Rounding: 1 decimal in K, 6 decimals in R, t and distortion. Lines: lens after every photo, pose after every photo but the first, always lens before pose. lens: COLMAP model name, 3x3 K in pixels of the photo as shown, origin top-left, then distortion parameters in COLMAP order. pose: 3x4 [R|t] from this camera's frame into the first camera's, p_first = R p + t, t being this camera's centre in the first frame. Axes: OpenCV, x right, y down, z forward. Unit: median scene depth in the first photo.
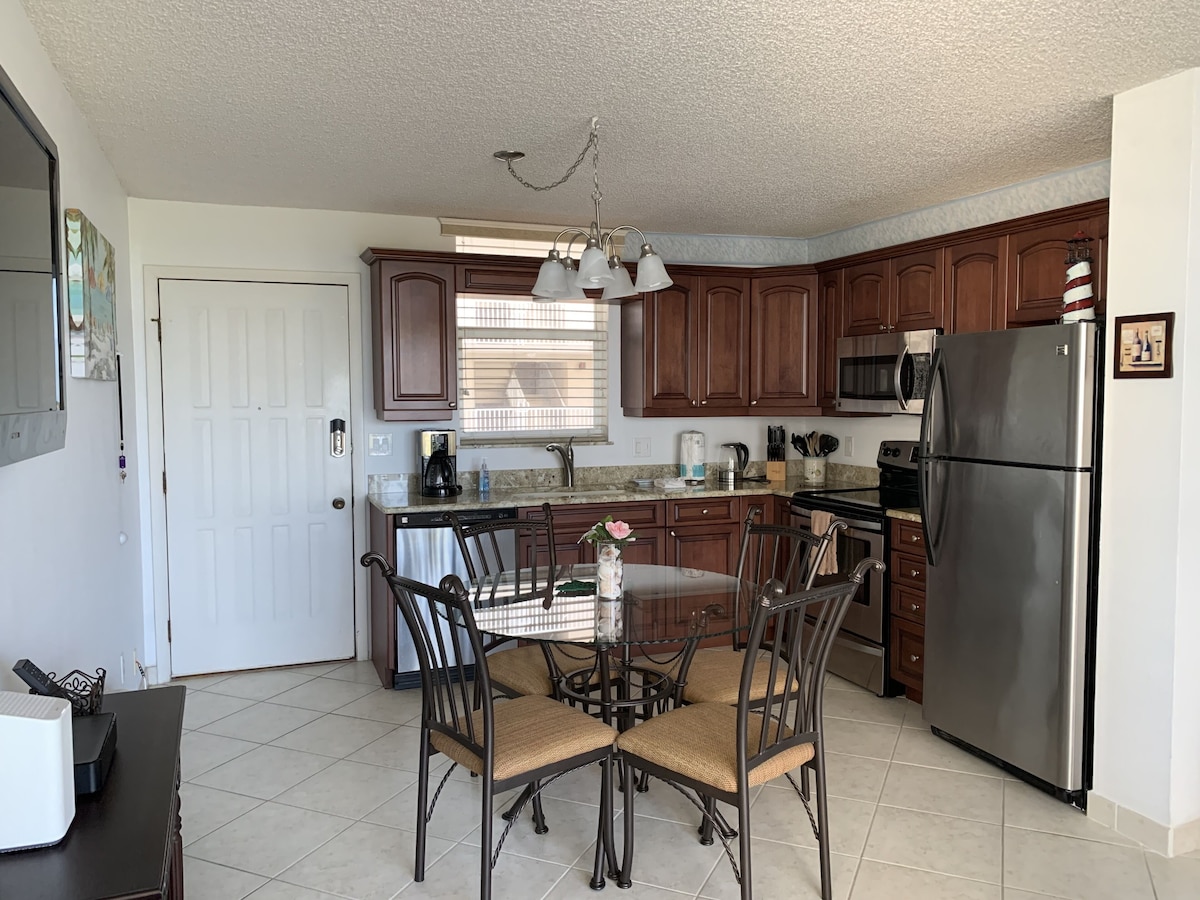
lens RADIAL K [[906.1, 0, 591.5], [0, 906.1, 442.3], [0, 0, 1]] dist [0.005595, 0.000118]
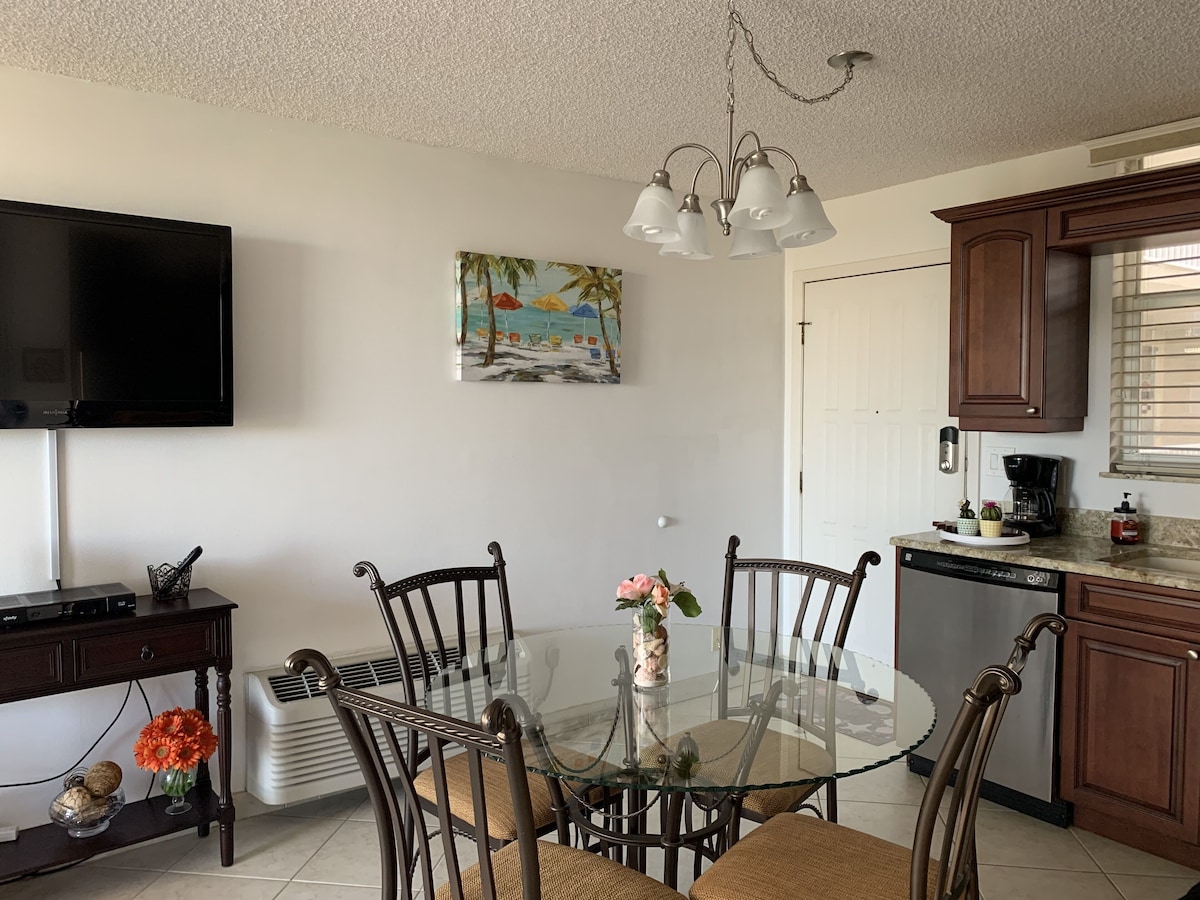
lens RADIAL K [[906.1, 0, 591.5], [0, 906.1, 442.3], [0, 0, 1]] dist [0.005595, 0.000118]
pose [[0.226733, 0.051322, -0.972604, 0.455066], [-0.049623, 0.997922, 0.041090, -0.029572], [0.972692, 0.038947, 0.228808, 0.512563]]
